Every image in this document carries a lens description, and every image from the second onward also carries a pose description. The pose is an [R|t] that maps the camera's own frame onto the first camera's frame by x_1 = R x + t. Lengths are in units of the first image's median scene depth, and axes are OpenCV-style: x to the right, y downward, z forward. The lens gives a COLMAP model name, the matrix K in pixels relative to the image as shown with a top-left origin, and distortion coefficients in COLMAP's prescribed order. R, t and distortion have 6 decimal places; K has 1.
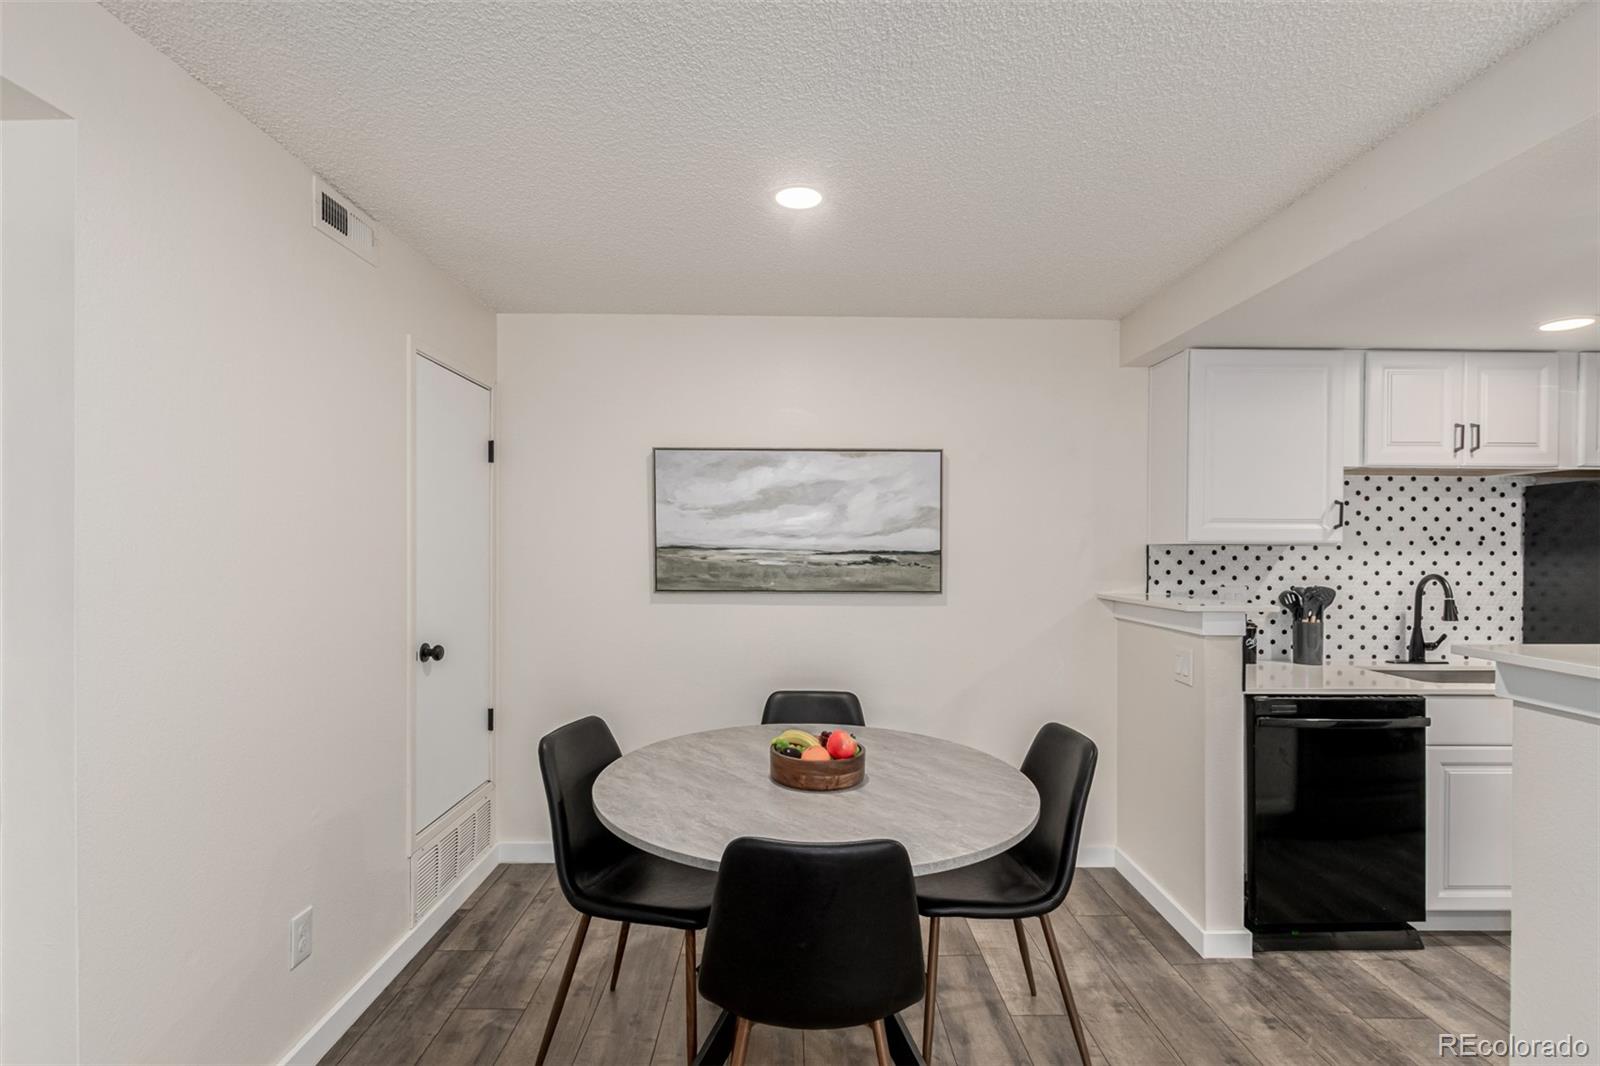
lens RADIAL K [[738.2, 0, 811.7], [0, 738.2, 557.5], [0, 0, 1]] dist [0.008260, -0.004613]
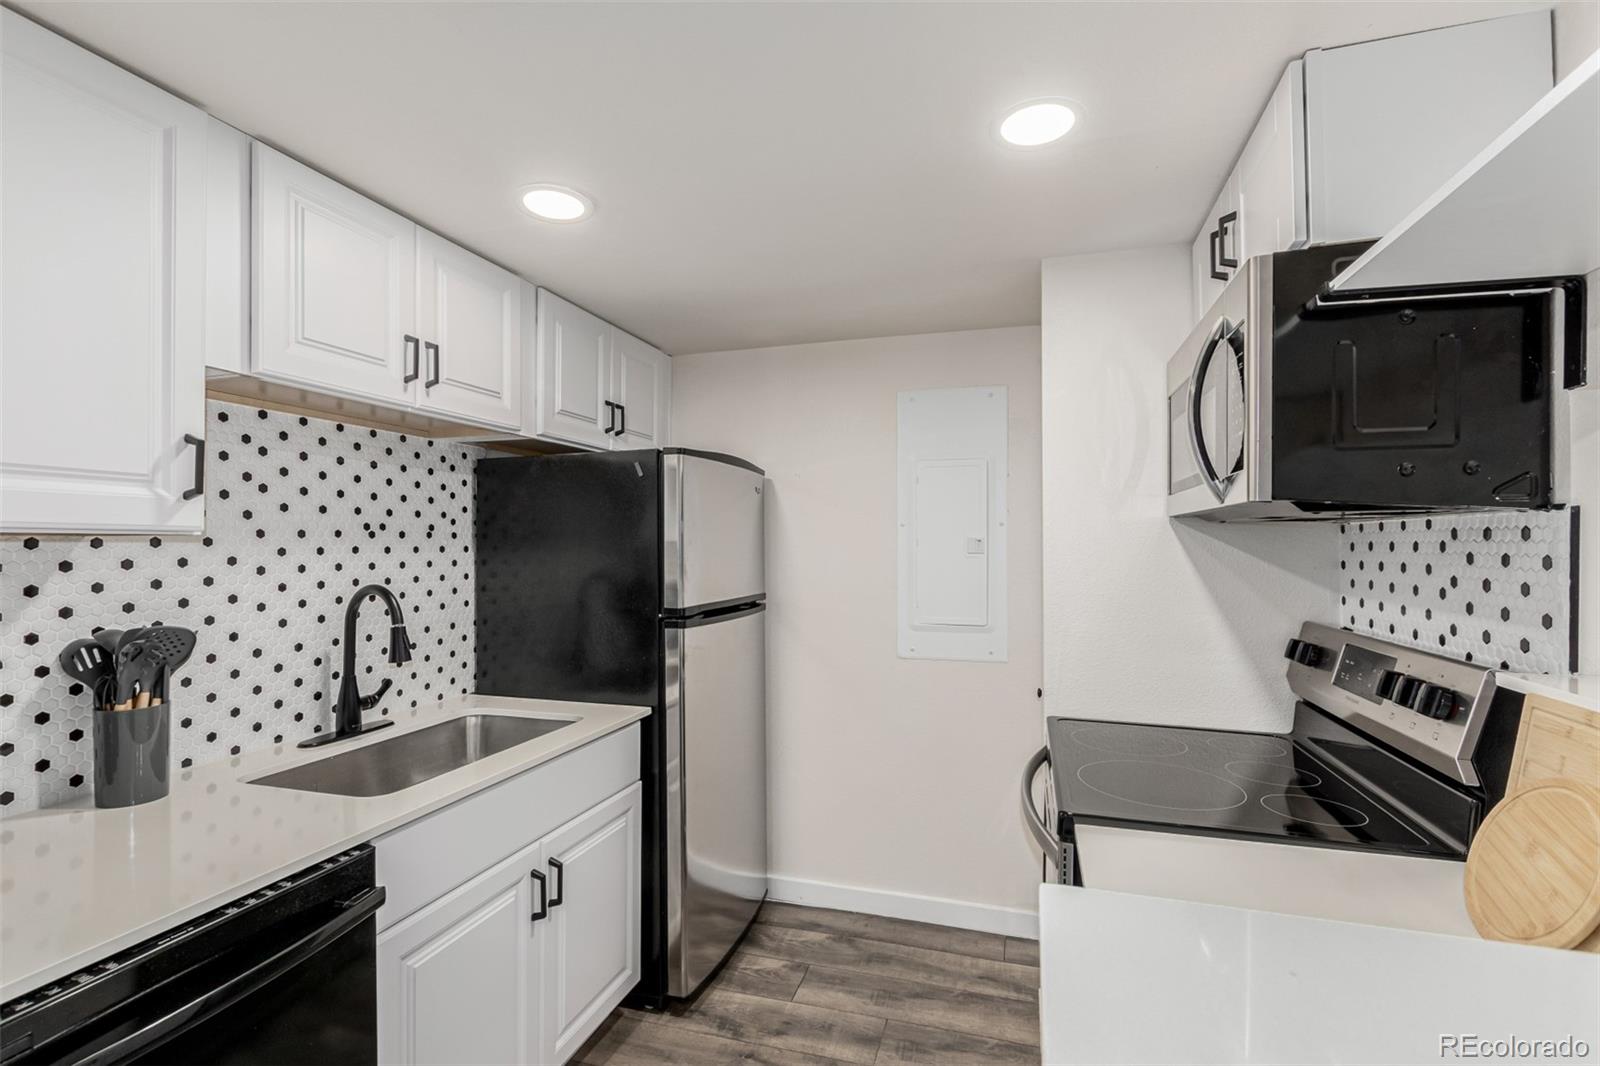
lens RADIAL K [[738.2, 0, 796.2], [0, 738.2, 539.1], [0, 0, 1]] dist [0.008260, -0.004613]
pose [[0.317179, 0.002702, 0.948362, 0.366770], [0.013135, 0.999888, -0.007242, -0.006018], [-0.948275, 0.014754, 0.317108, 0.468199]]
